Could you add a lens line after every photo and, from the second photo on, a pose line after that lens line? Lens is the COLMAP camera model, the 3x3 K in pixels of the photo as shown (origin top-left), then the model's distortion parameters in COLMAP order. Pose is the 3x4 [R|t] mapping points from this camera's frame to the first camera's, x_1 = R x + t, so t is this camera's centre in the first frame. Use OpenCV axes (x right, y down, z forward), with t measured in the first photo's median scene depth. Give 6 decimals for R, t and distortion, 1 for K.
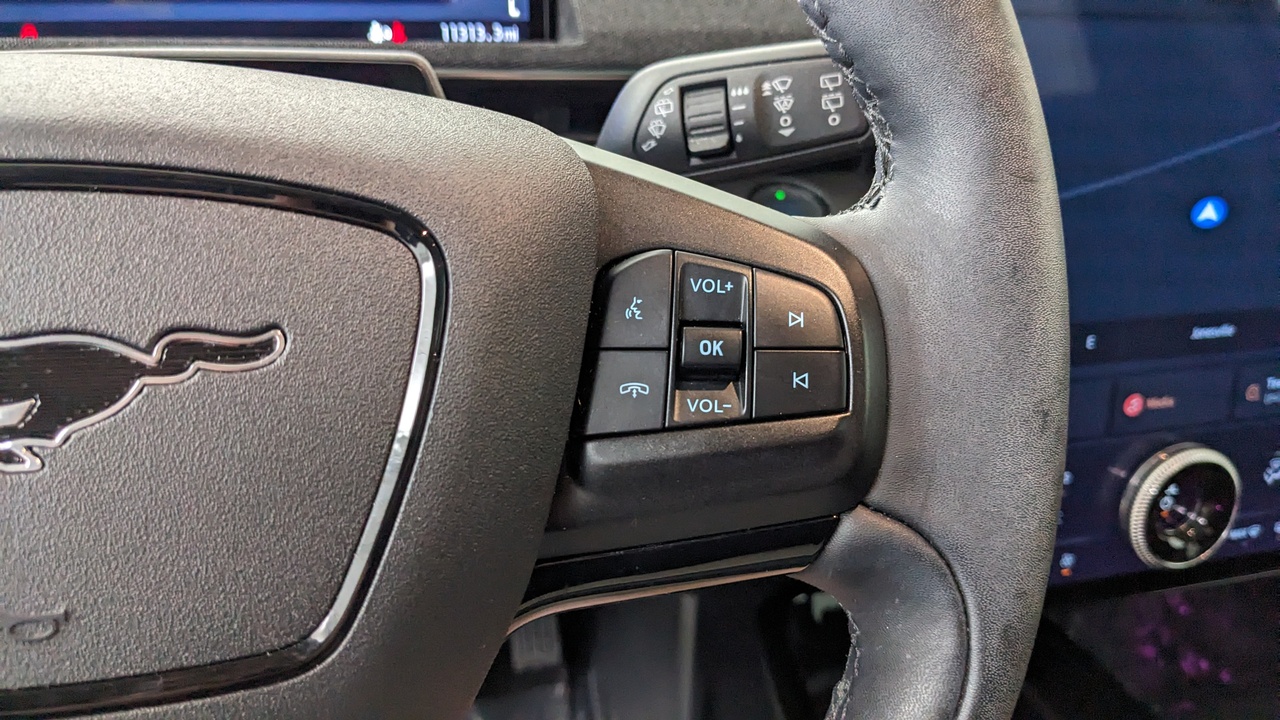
lens RADIAL K [[1017.2, 0, 671.0], [0, 1017.2, 356.4], [0, 0, 1]] dist [0.046025, -0.001754]
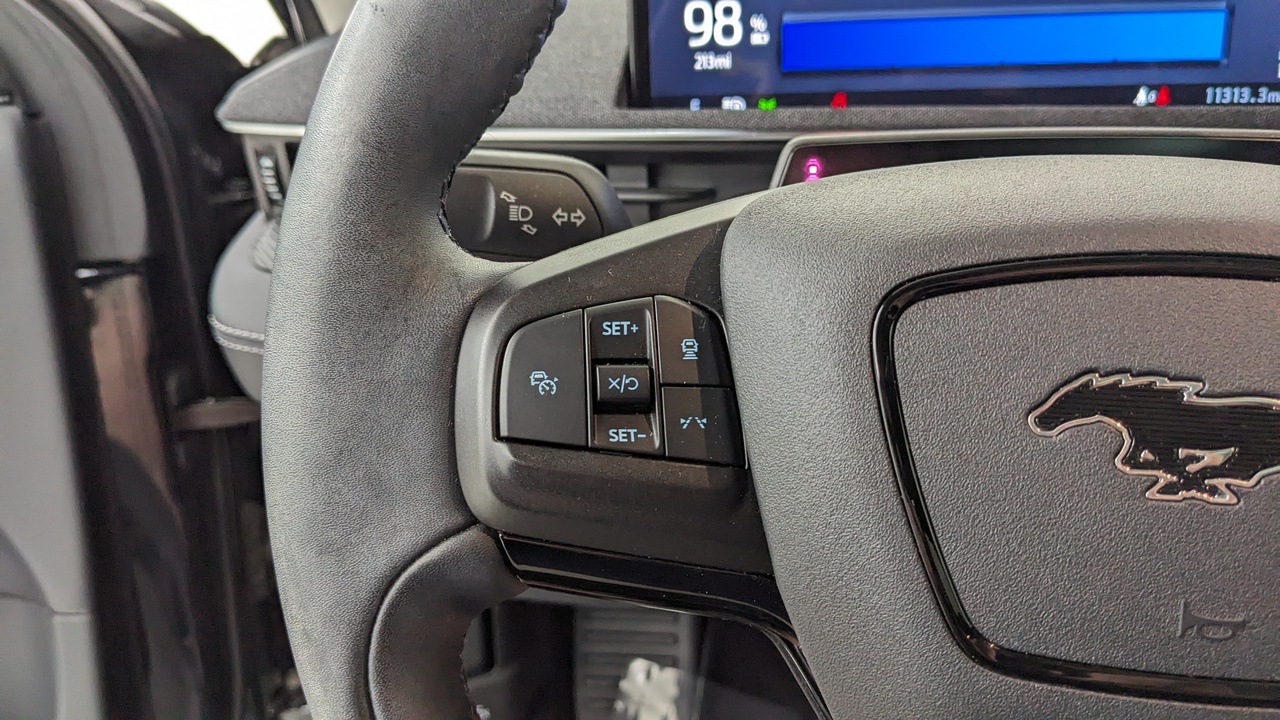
lens RADIAL K [[1033.4, 0, 640.0], [0, 1033.4, 360.0], [0, 0, 1]] dist [-0.082949, -0.004708]
pose [[0.906094, 0.085296, -0.414388, -0.597827], [-0.091268, 0.995812, 0.005410, -0.002357], [0.413114, 0.032919, 0.910084, -0.296769]]
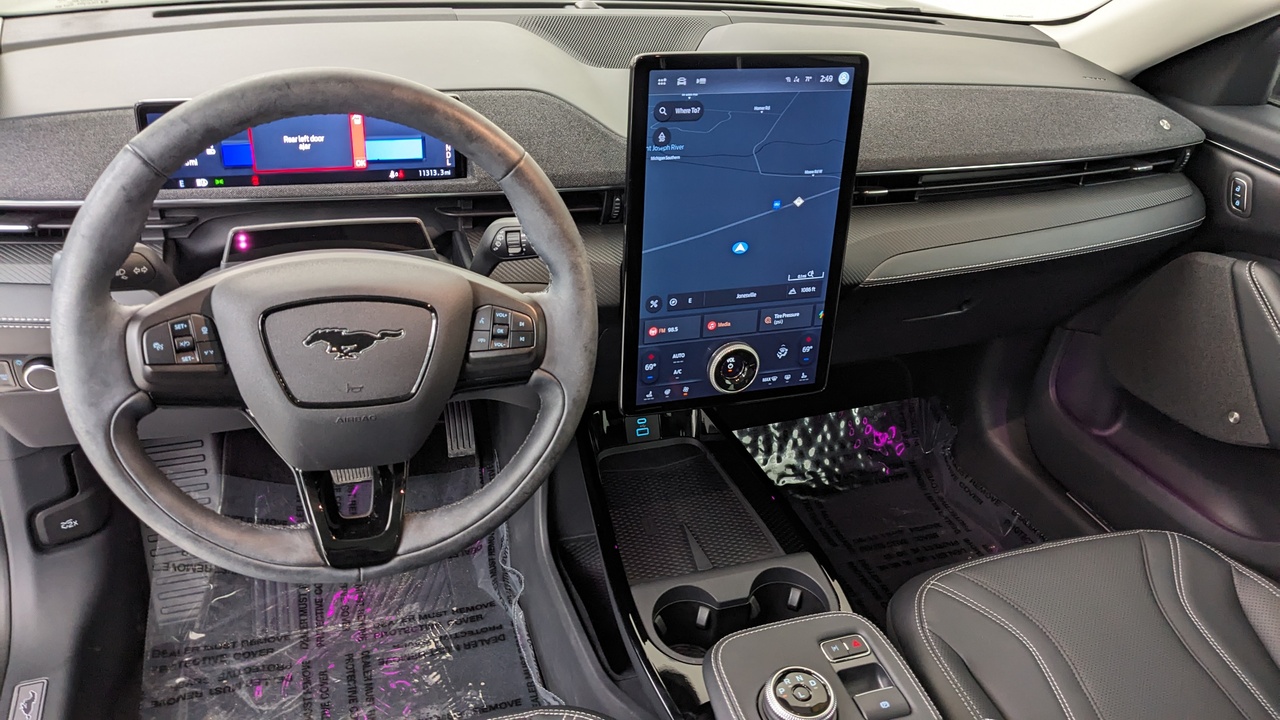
lens RADIAL K [[1033.4, 0, 640.0], [0, 1033.4, 360.0], [0, 0, 1]] dist [0.047554, -0.087778]
pose [[0.998784, 0.021803, 0.044219, 0.407251], [-0.028366, 0.987711, 0.153698, -0.532675], [-0.040324, -0.154765, 0.987128, -3.075194]]
